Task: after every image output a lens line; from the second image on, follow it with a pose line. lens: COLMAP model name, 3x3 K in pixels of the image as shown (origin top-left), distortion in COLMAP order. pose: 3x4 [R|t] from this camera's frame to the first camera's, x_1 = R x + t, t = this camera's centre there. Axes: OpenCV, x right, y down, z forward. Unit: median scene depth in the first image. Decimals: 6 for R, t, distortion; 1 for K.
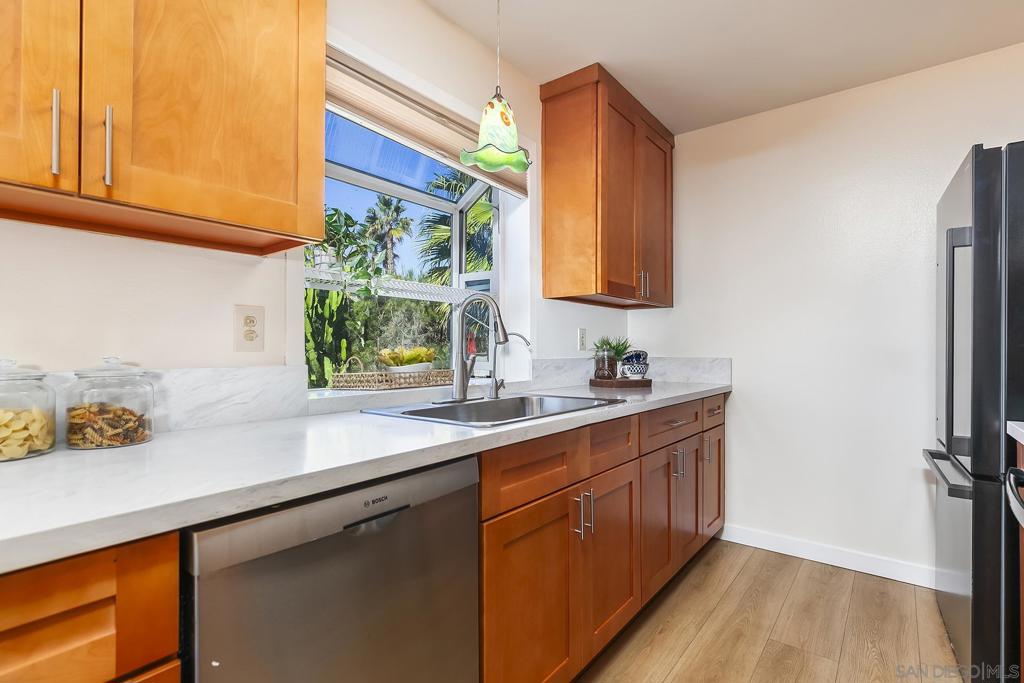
lens RADIAL K [[484.7, 0, 514.9], [0, 484.7, 341.5], [0, 0, 1]] dist [-0.001240, -0.000353]
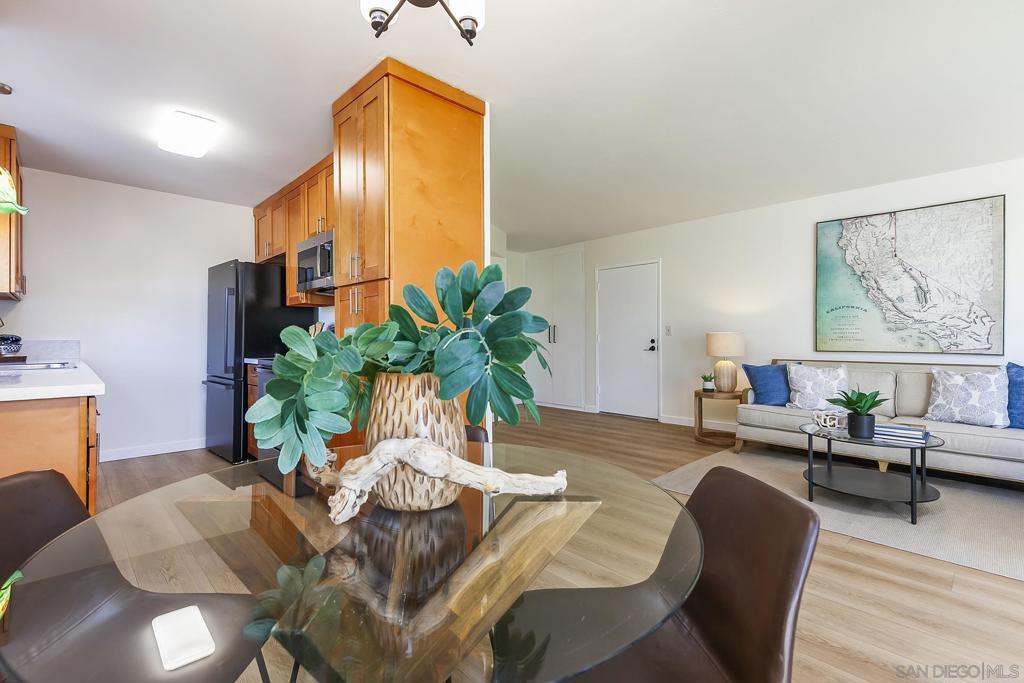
lens RADIAL K [[469.1, 0, 511.9], [0, 469.1, 337.0], [0, 0, 1]] dist [0.009770, 0.000061]
pose [[0.145298, 0.002556, 0.989385, -0.995754], [-0.010775, 0.999941, -0.001001, 0.015688], [-0.989329, -0.010515, 0.145317, -0.639388]]
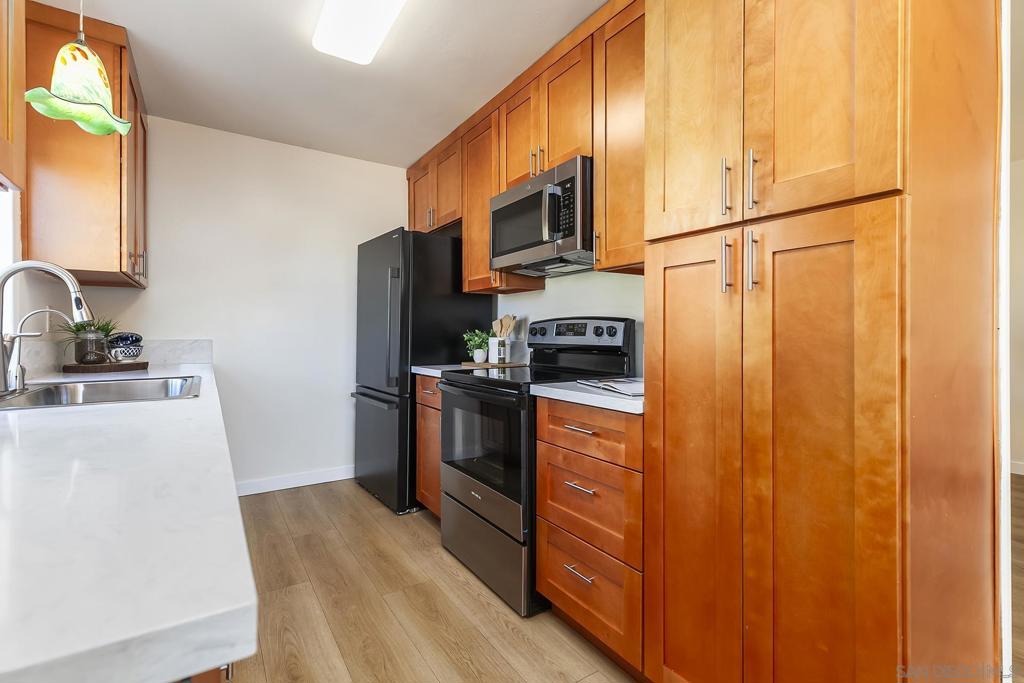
lens RADIAL K [[469.1, 0, 514.7], [0, 469.1, 334.7], [0, 0, 1]] dist [0.009770, 0.000061]
pose [[0.318918, -0.000963, 0.947782, -0.475592], [-0.014015, 0.999885, 0.005732, 0.009188], [-0.947679, -0.015111, 0.318868, -0.026689]]
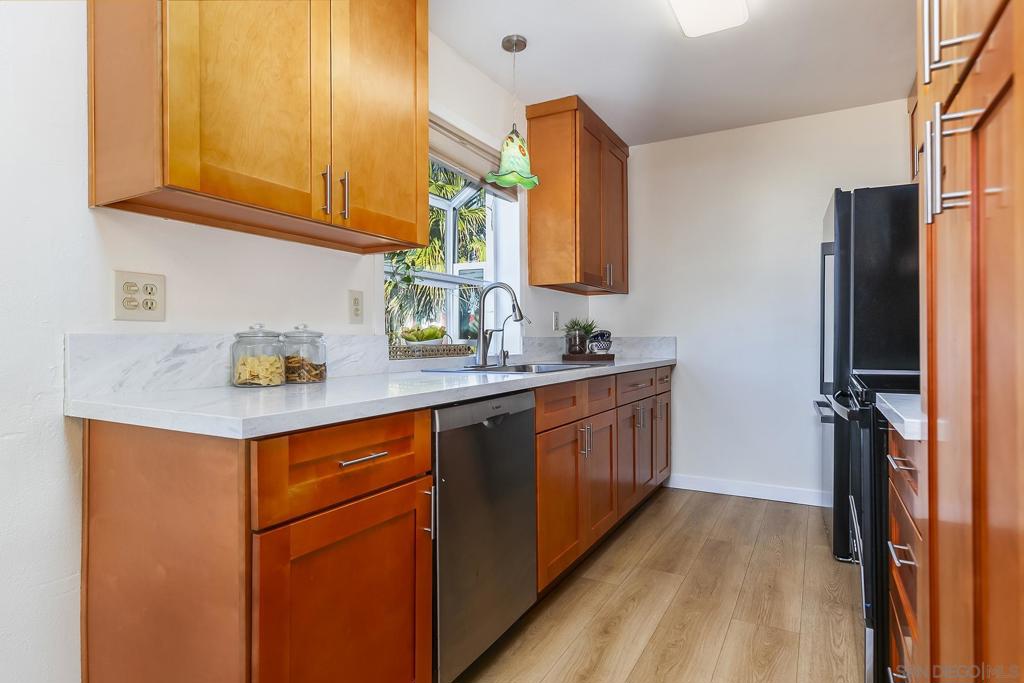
lens RADIAL K [[550.5, 0, 514.2], [0, 550.5, 333.6], [0, 0, 1]] dist [0.000030, 0.000642]
pose [[0.987121, -0.002963, 0.159946, -0.219296], [0.002294, 0.999988, 0.004367, 0.025741], [-0.159957, -0.003944, 0.987116, -0.372140]]
